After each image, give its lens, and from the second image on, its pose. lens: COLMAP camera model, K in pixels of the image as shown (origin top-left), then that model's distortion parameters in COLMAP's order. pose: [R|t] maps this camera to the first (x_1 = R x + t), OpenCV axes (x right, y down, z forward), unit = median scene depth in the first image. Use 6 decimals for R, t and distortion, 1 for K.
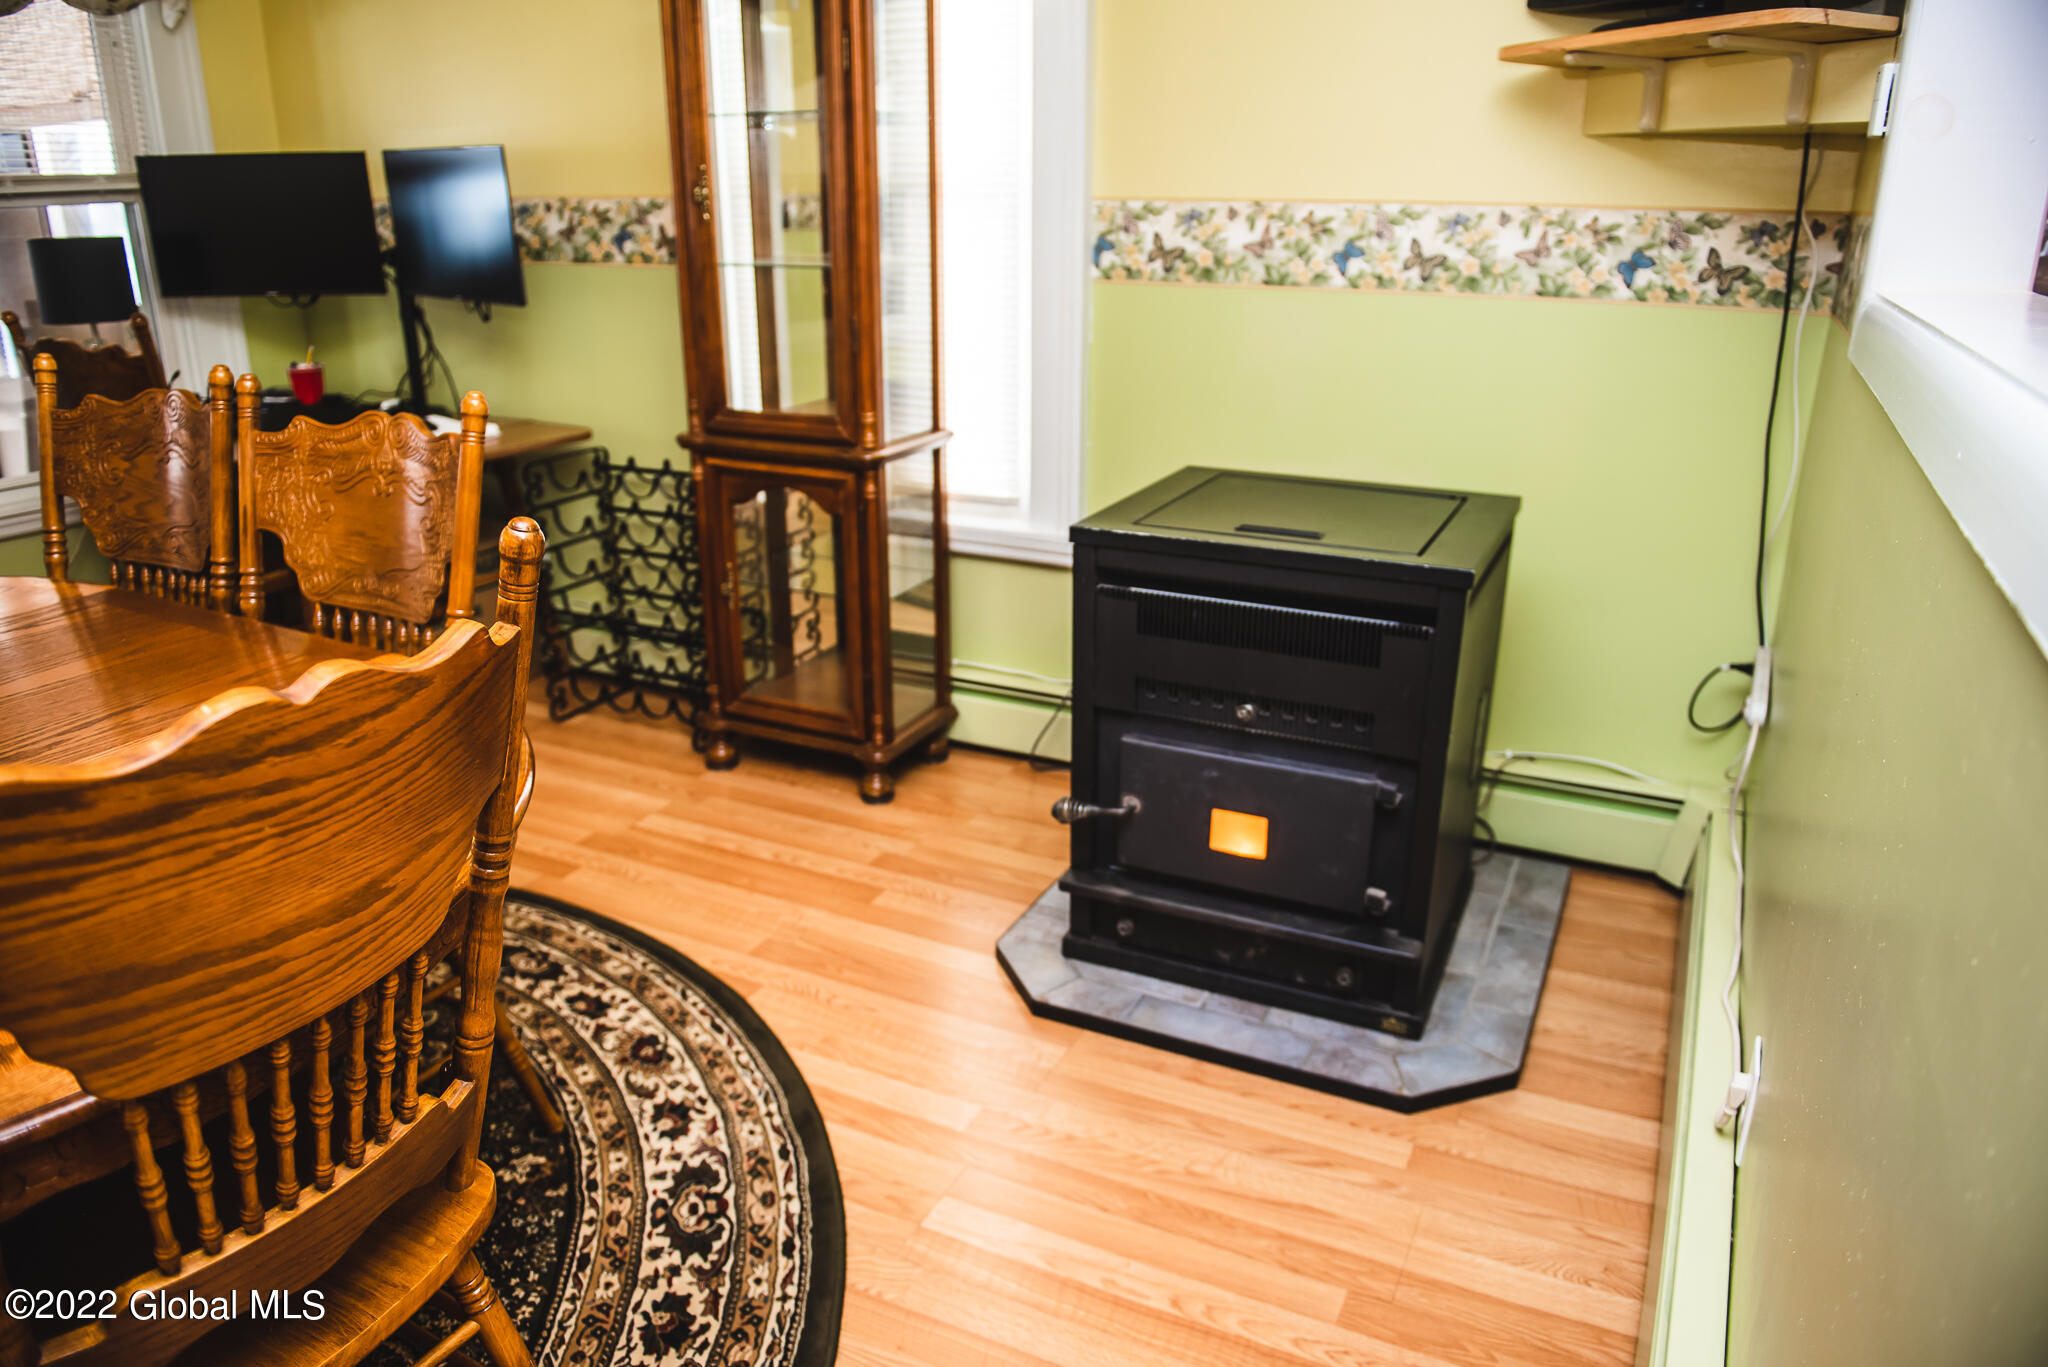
lens RADIAL K [[1390.0, 0, 1022.9], [0, 1390.0, 687.9], [0, 0, 1]] dist [-0.051113, -0.003846]
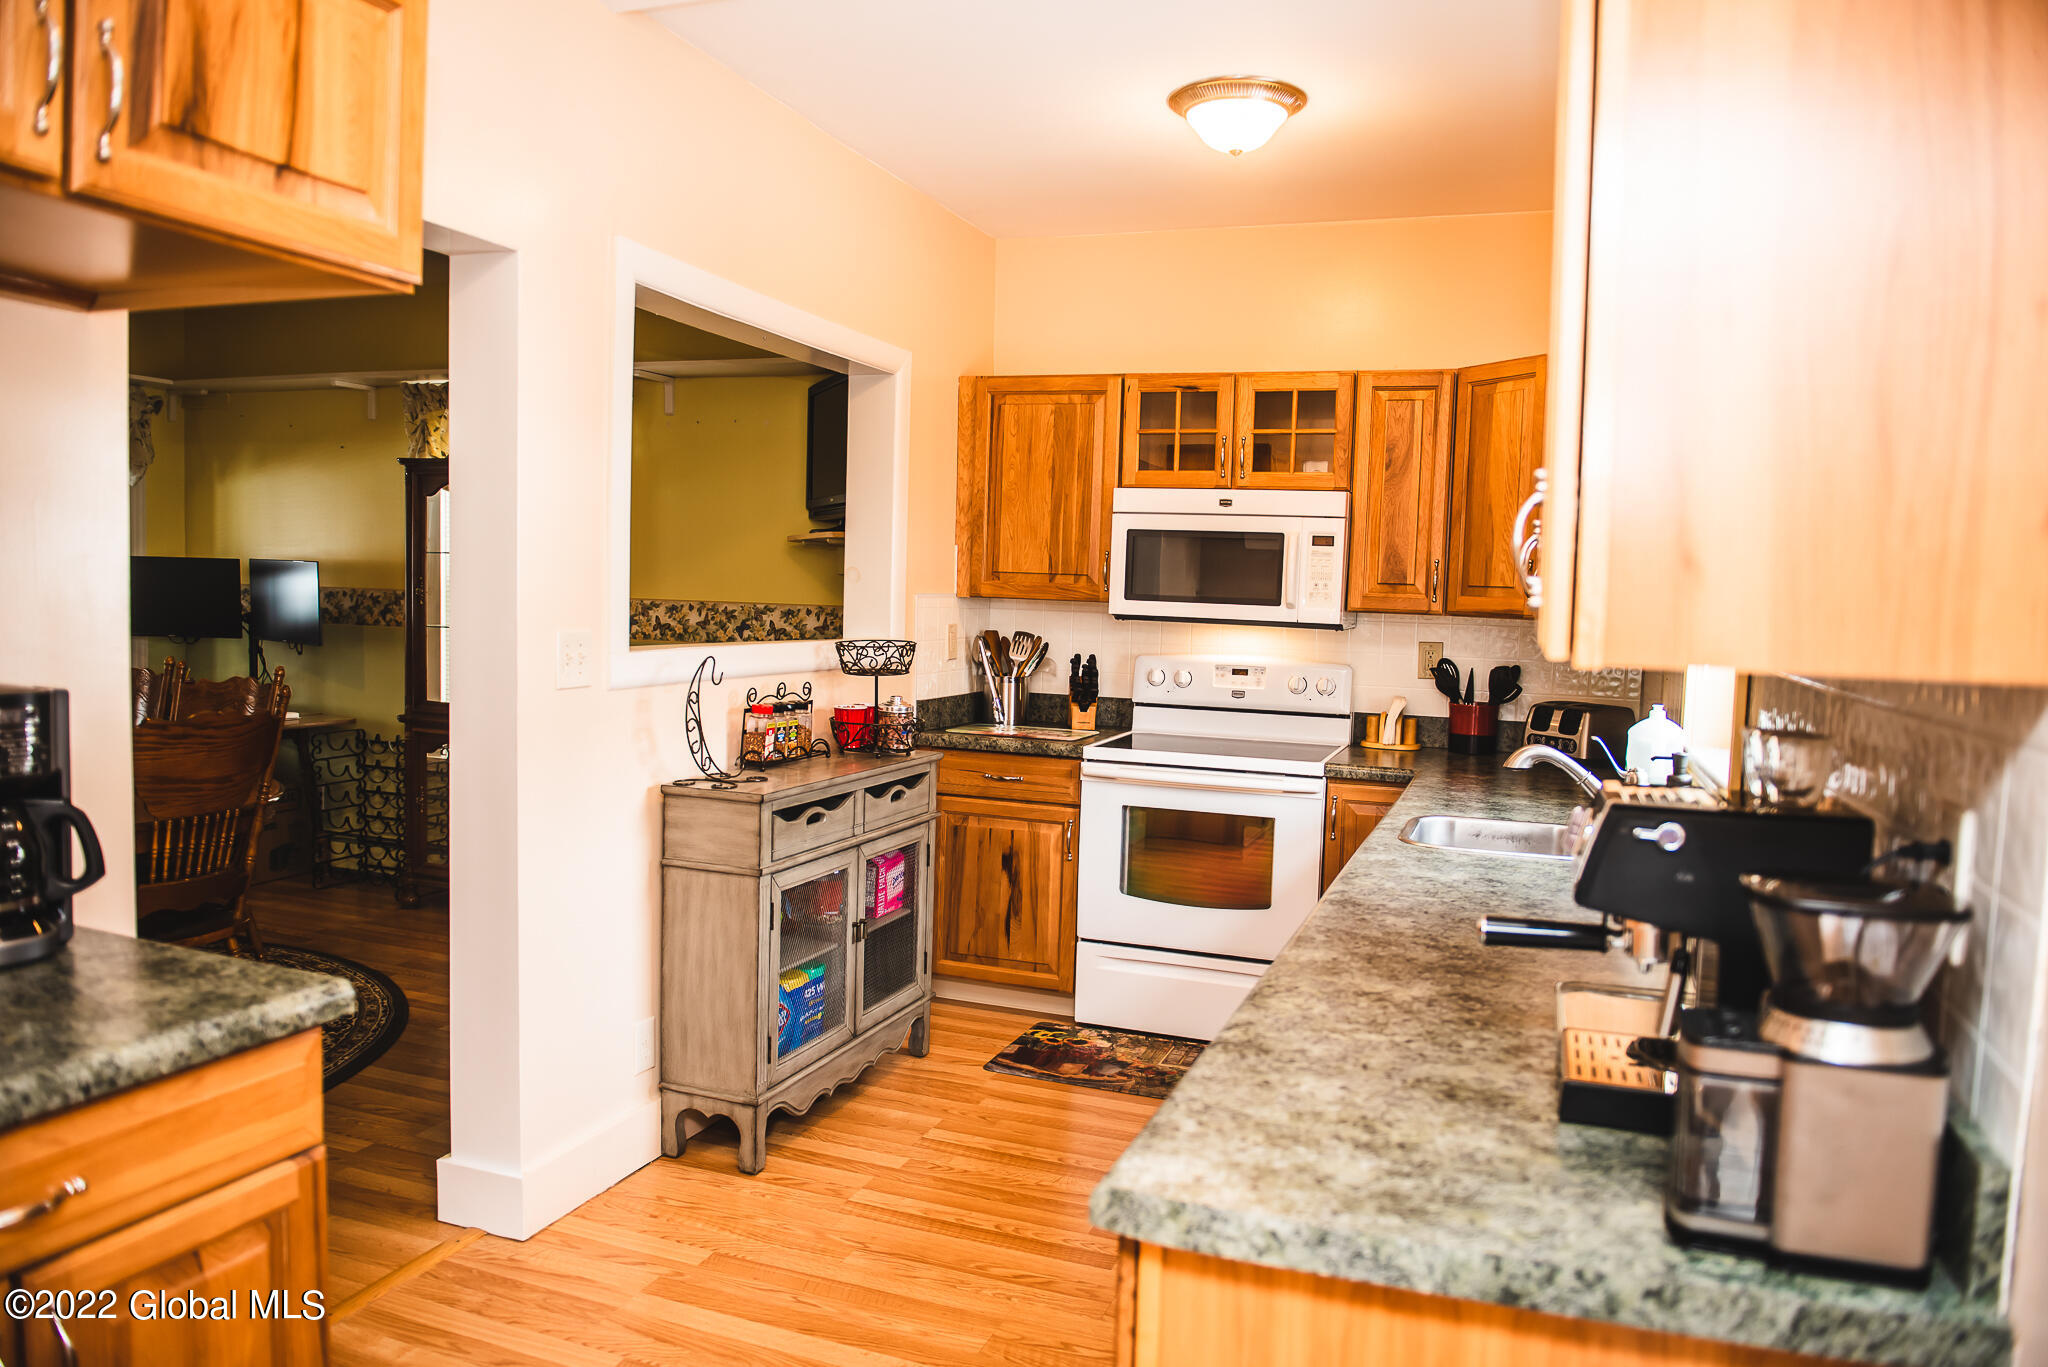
lens RADIAL K [[1399.5, 0, 1025.4], [0, 1399.5, 693.4], [0, 0, 1]] dist [-0.047396, -0.007285]
pose [[0.994134, 0.019073, 0.106464, 0.430810], [0.009846, 0.964283, -0.264692, 0.320849], [-0.107710, 0.264188, 0.958438, -0.970764]]
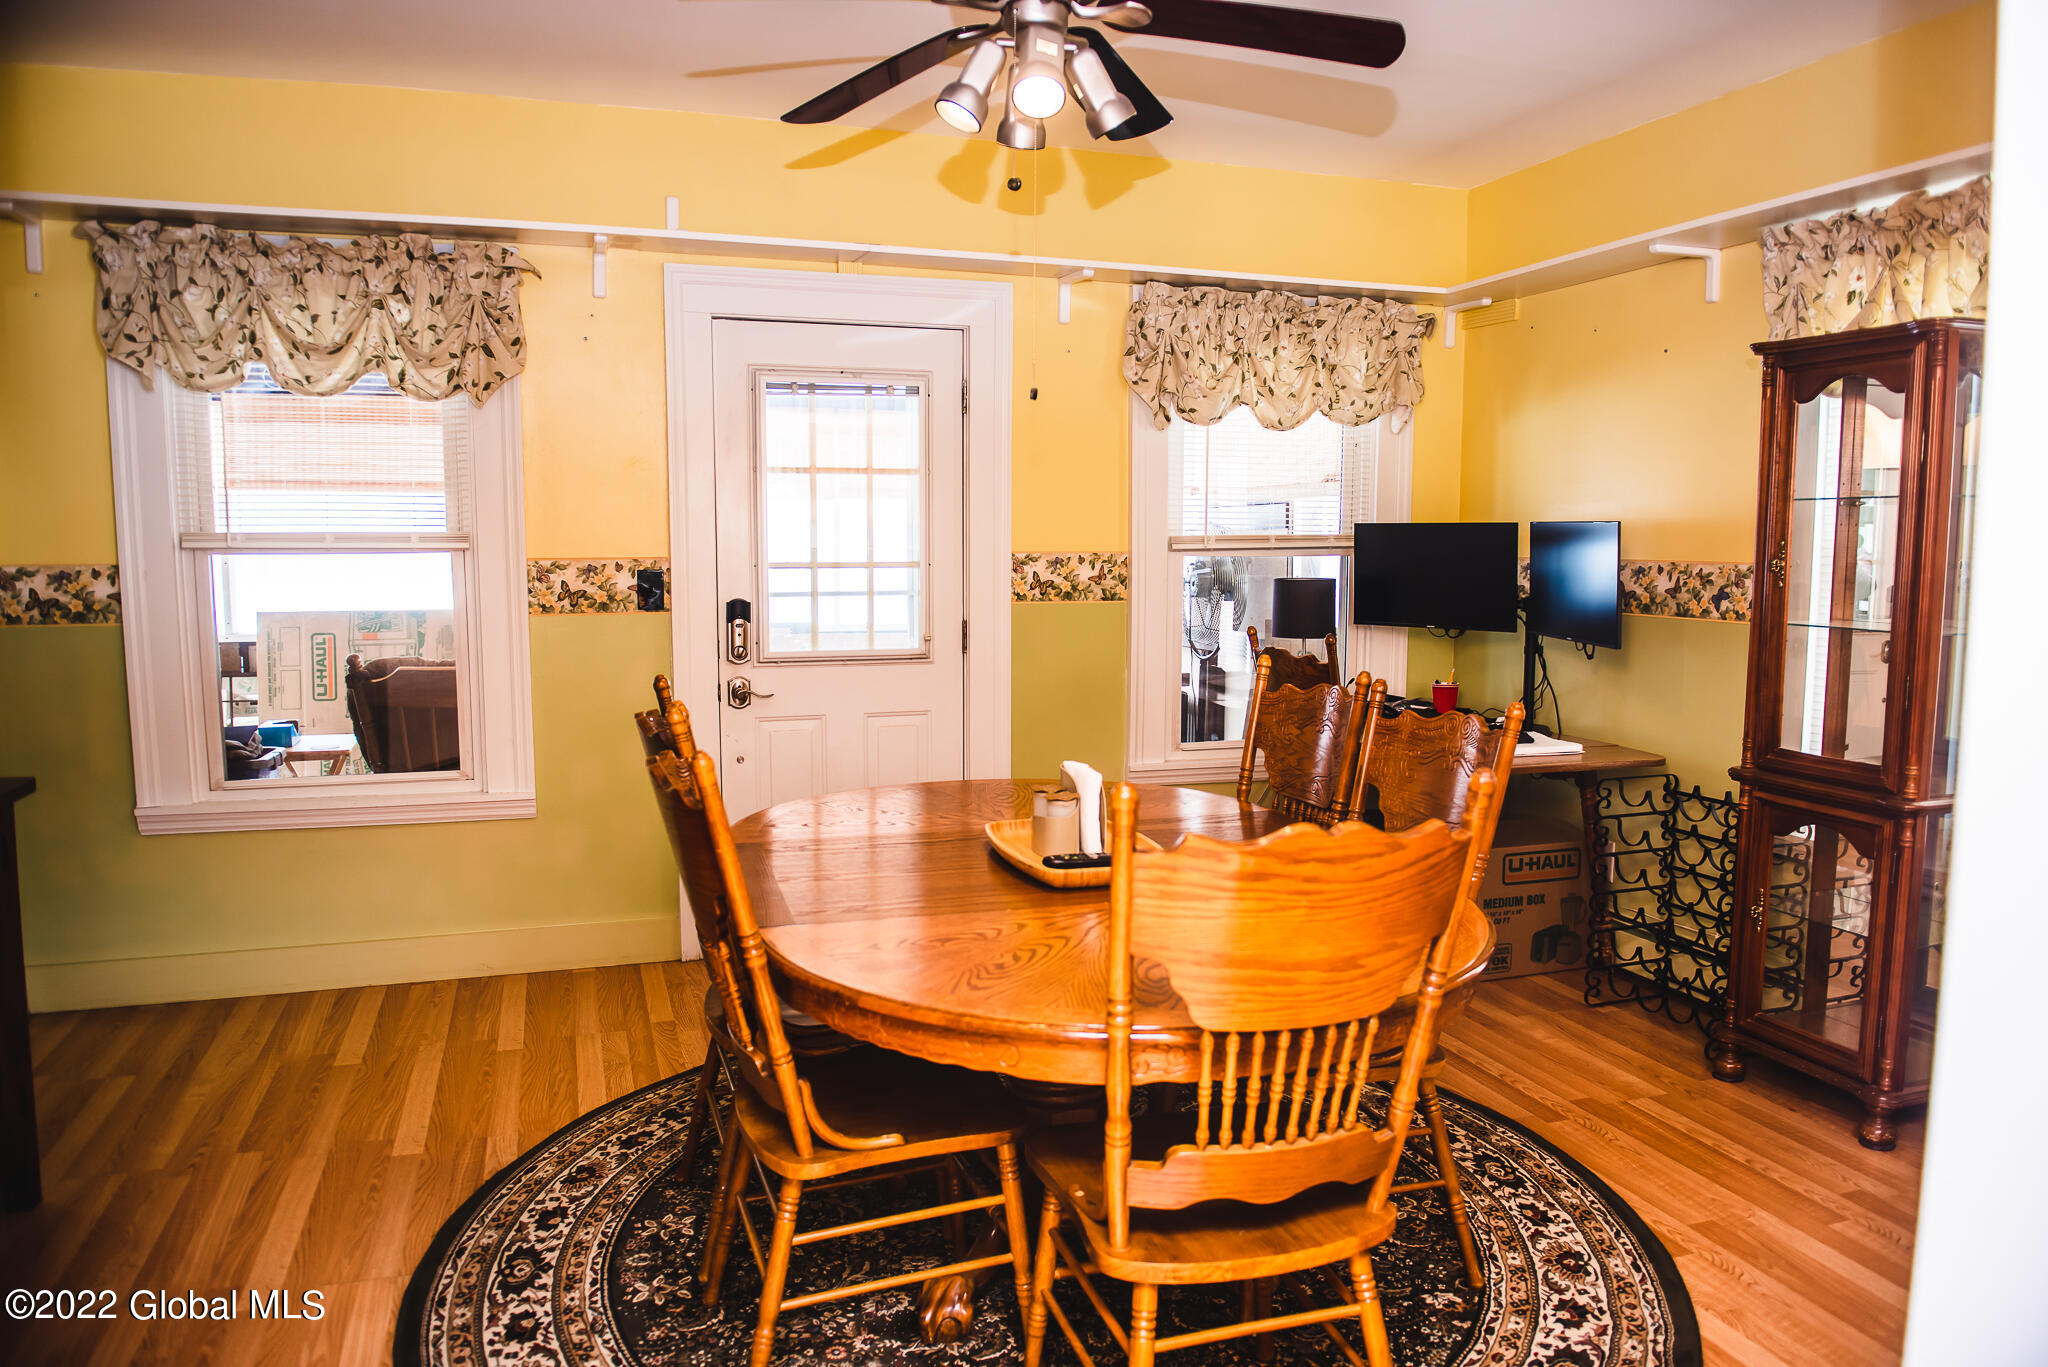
lens RADIAL K [[1399.5, 0, 1025.4], [0, 1399.5, 693.4], [0, 0, 1]] dist [-0.047396, -0.007285]
pose [[0.700365, 0.076627, -0.709660, 0.160560], [-0.241954, 0.960845, -0.135035, 0.056139], [0.671526, 0.266279, 0.691482, -0.203205]]
